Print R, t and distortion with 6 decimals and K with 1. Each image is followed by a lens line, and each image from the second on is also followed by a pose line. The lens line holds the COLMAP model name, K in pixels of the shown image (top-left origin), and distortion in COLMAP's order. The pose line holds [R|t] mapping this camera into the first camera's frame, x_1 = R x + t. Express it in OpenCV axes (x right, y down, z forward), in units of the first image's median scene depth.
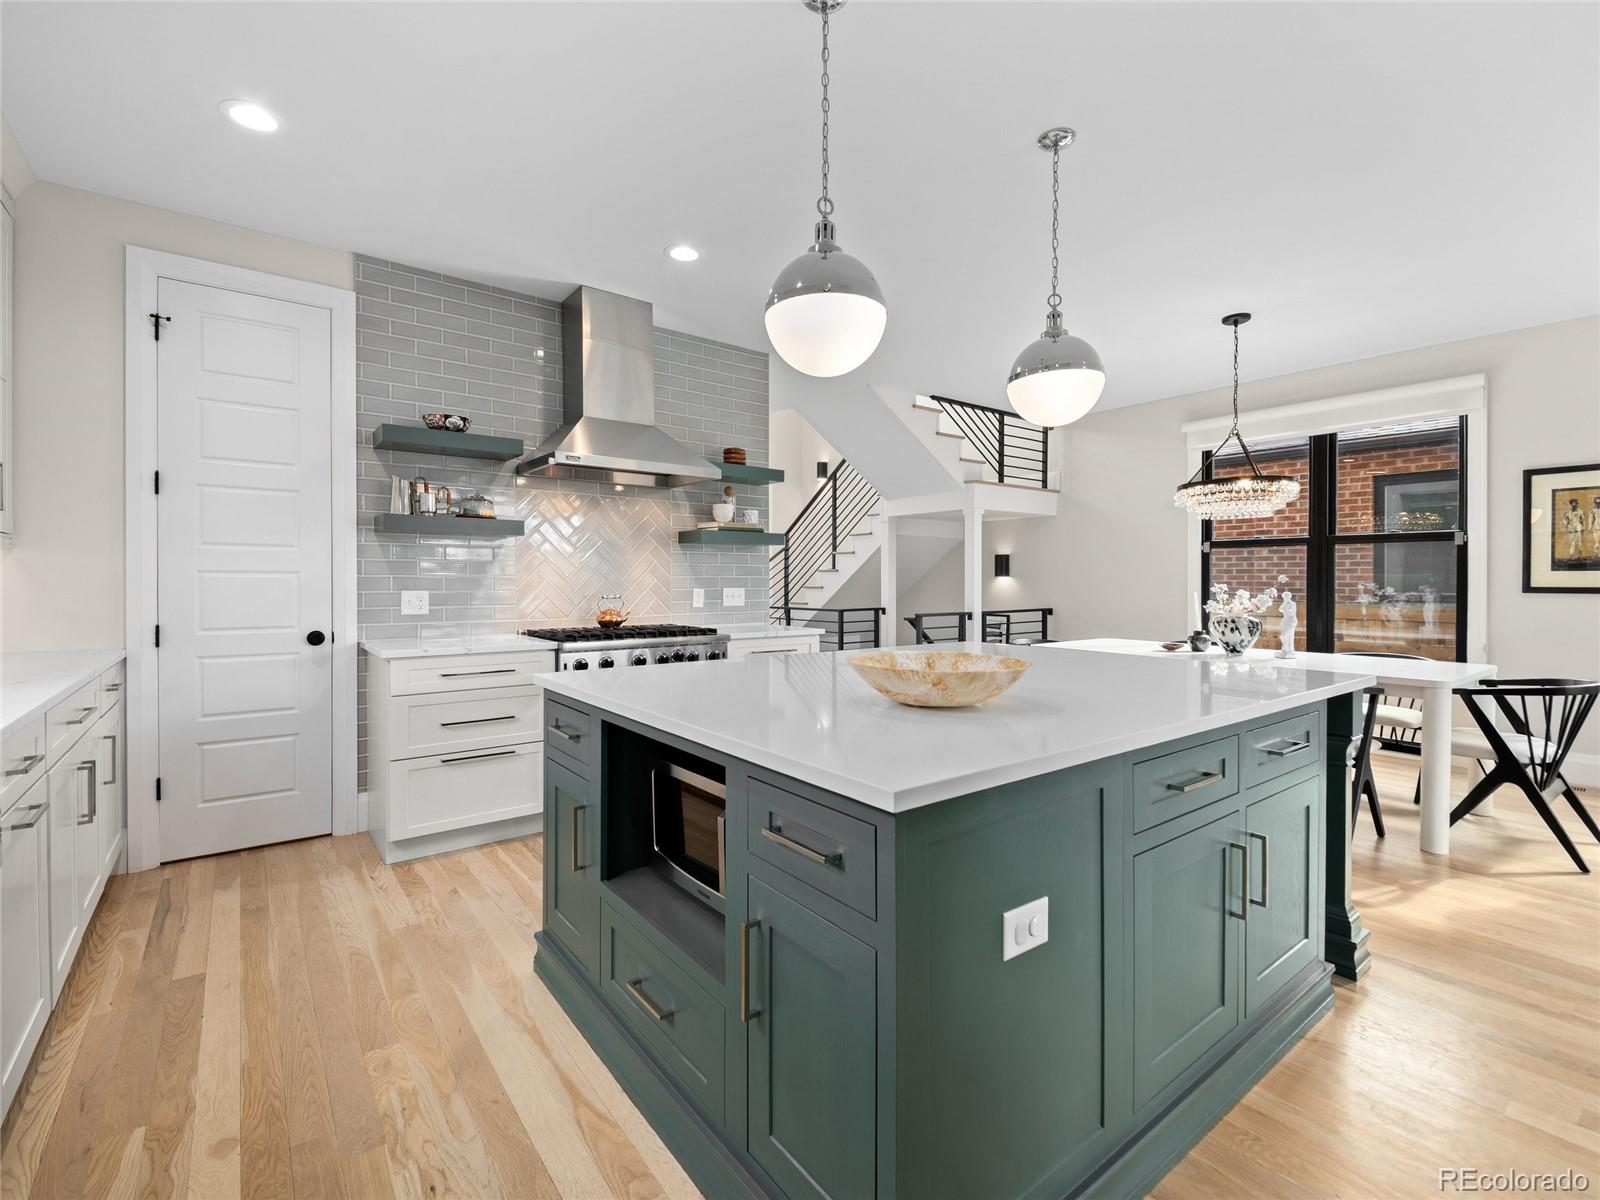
lens RADIAL K [[716.6, 0, 800.6], [0, 716.6, 583.5], [0, 0, 1]] dist [0.025792, -0.027130]
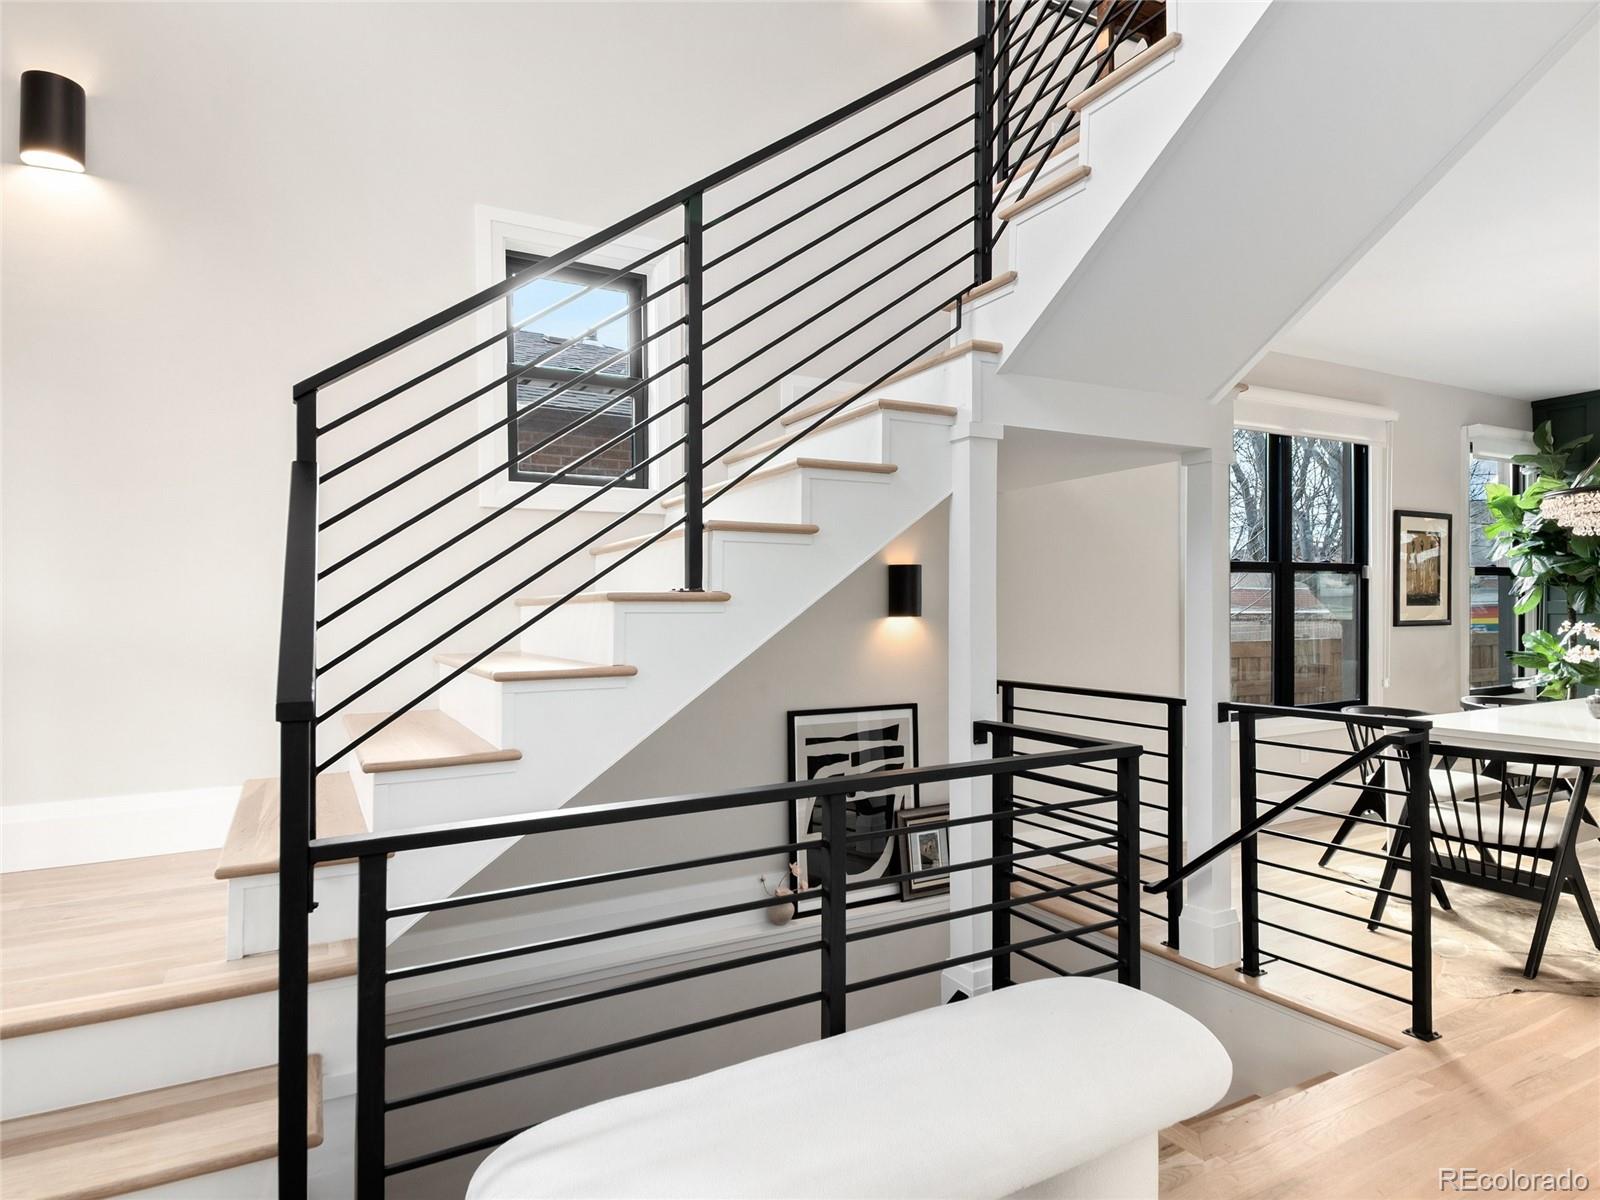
lens RADIAL K [[920.6, 0, 800.6], [0, 920.6, 617.5], [0, 0, 1]] dist [-0.000187, -0.000468]
pose [[0.162898, -0.008798, 0.986604, -0.458357], [0.014309, 0.999876, 0.006554, -0.022165], [-0.986539, 0.013050, 0.163004, 1.632668]]
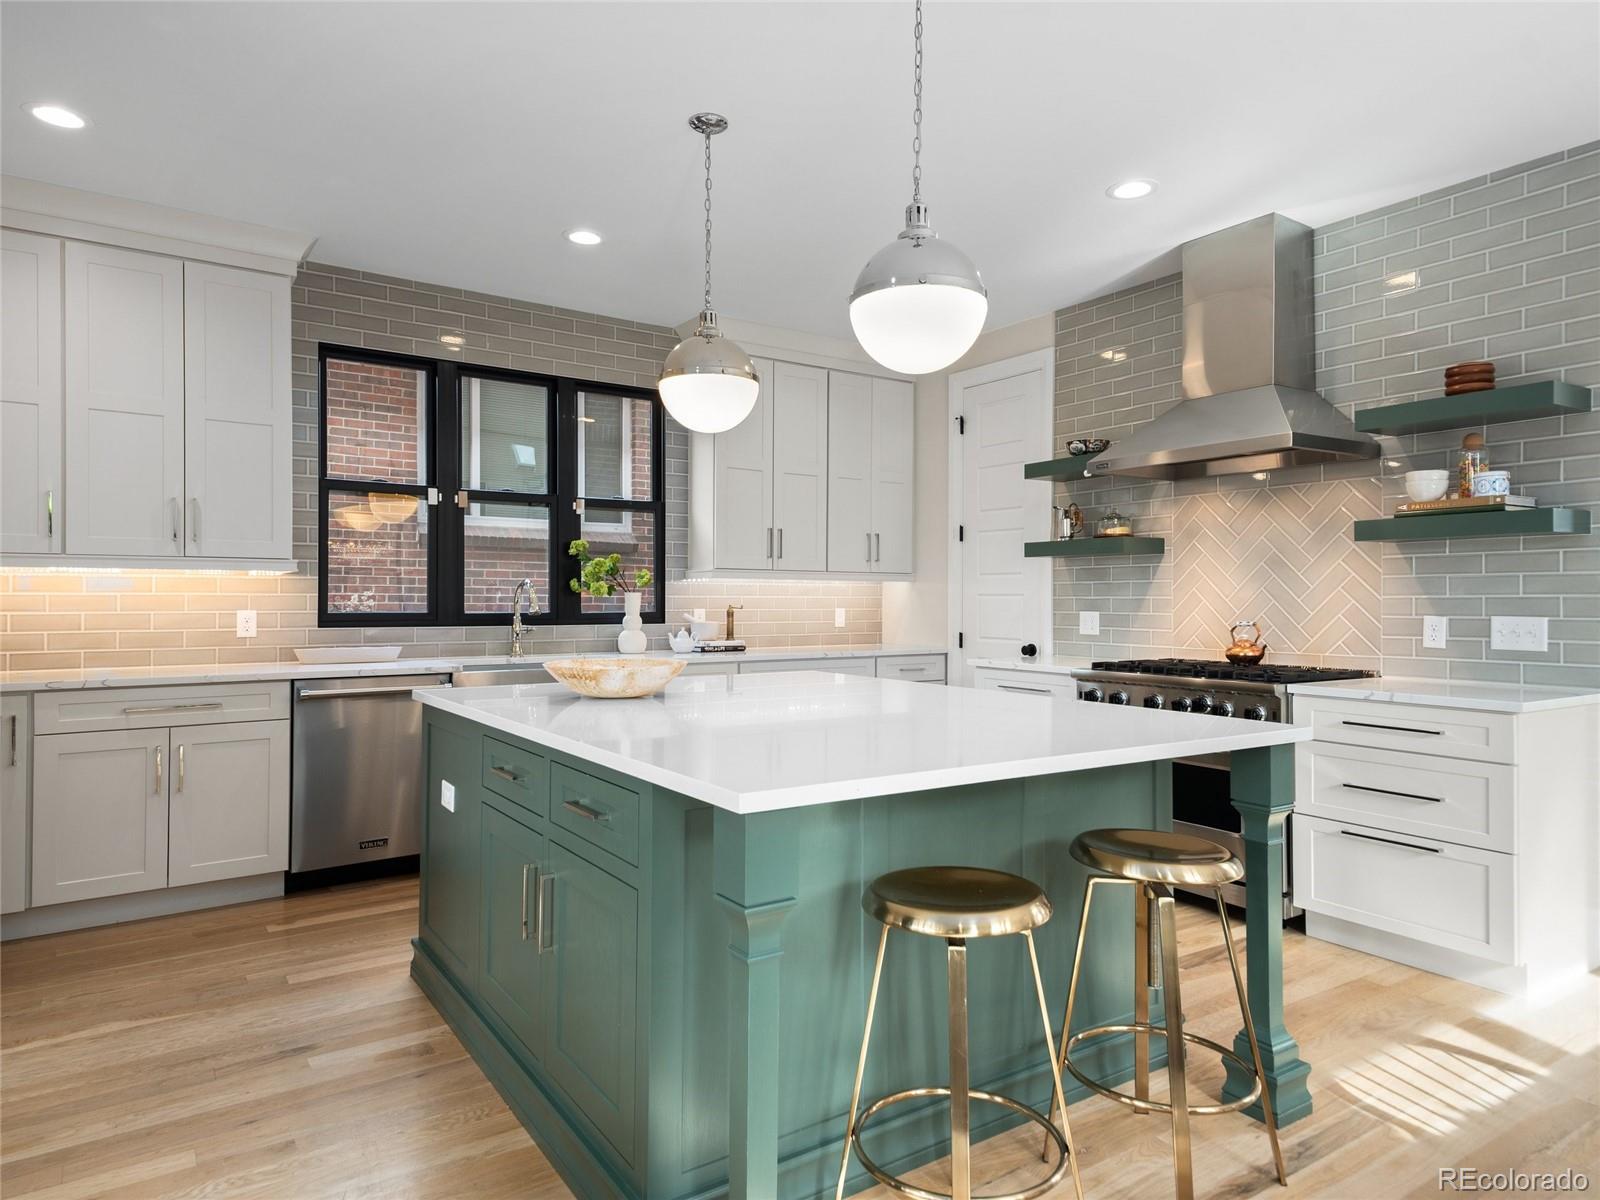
lens RADIAL K [[977.7, 0, 800.0], [0, 977.7, 600.0], [0, 0, 1]] dist [0.028107, -0.001343]
pose [[-0.064978, -0.003789, -0.997879, 0.704643], [-0.009926, 0.999946, -0.003150, 0.001220], [0.997837, 0.009700, -0.065012, 0.530698]]
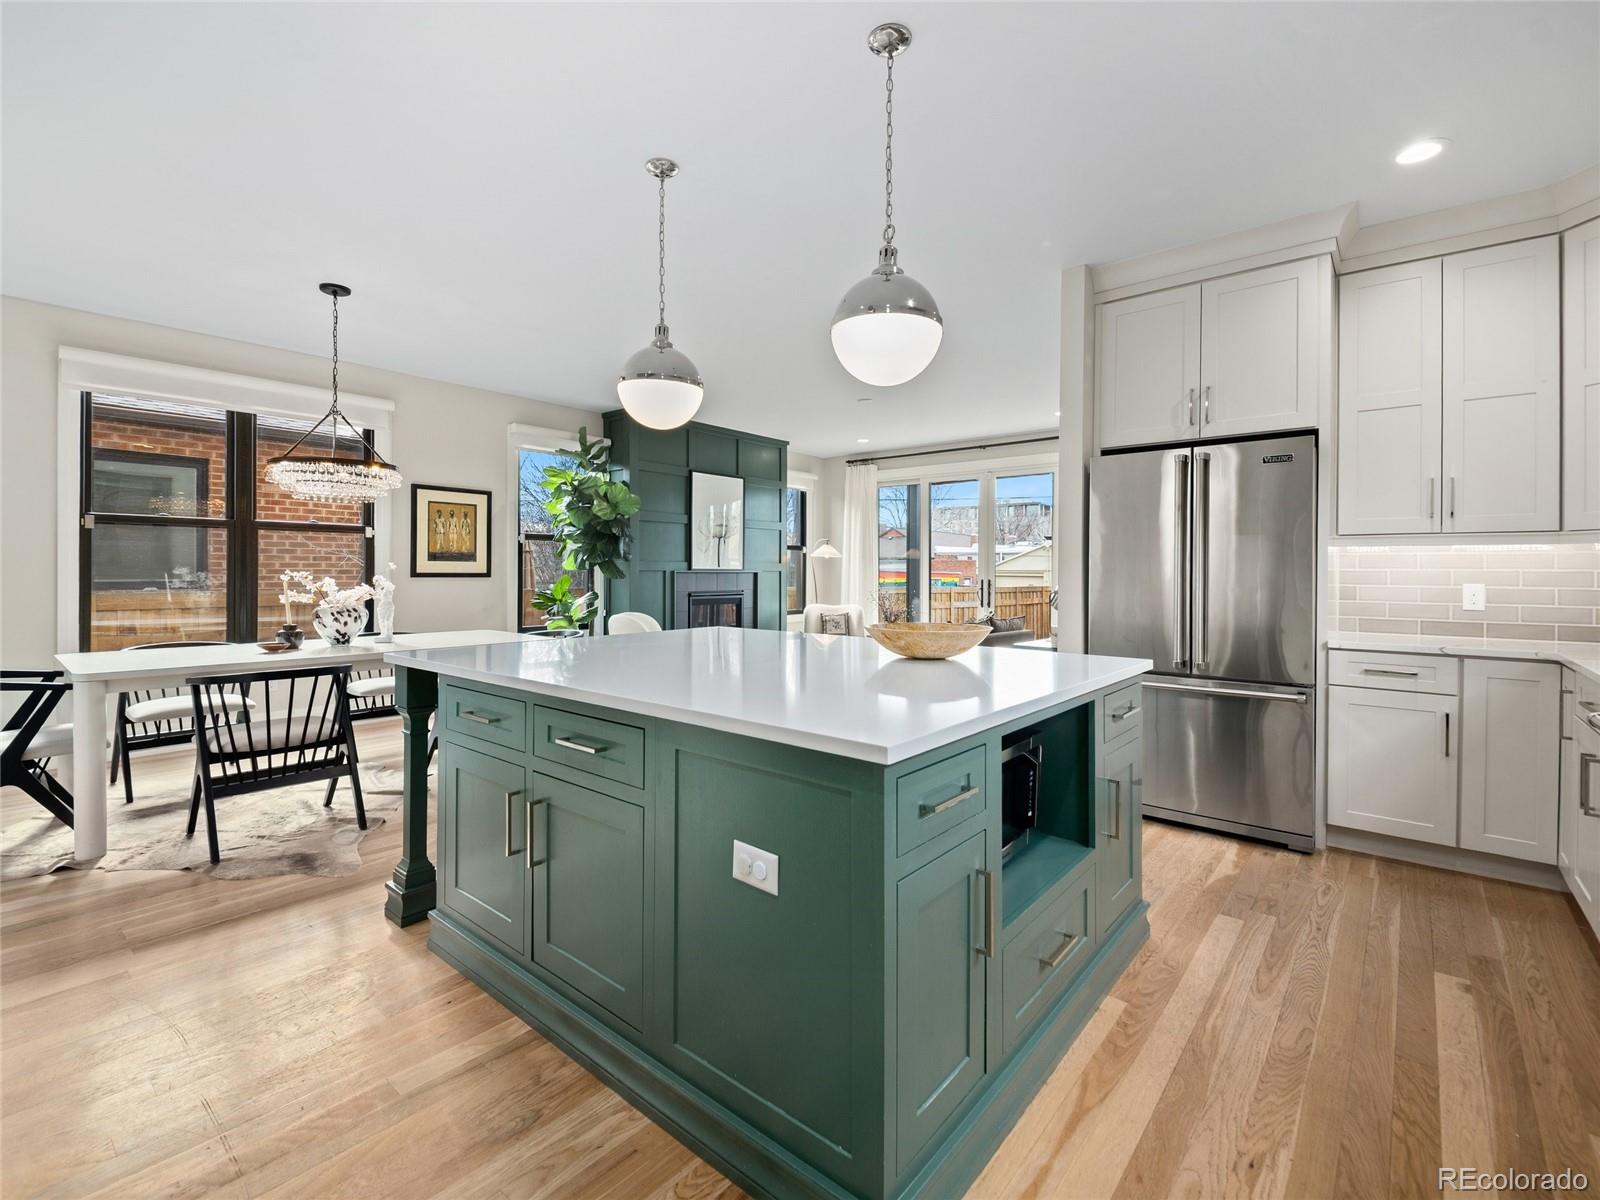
lens RADIAL K [[716.6, 0, 800.6], [0, 716.6, 583.5], [0, 0, 1]] dist [0.025792, -0.027130]
pose [[-0.211978, -0.018758, 0.977094, -0.428280], [-0.003207, 0.999824, 0.018498, -0.002611], [-0.977269, 0.000788, -0.212001, 0.580942]]
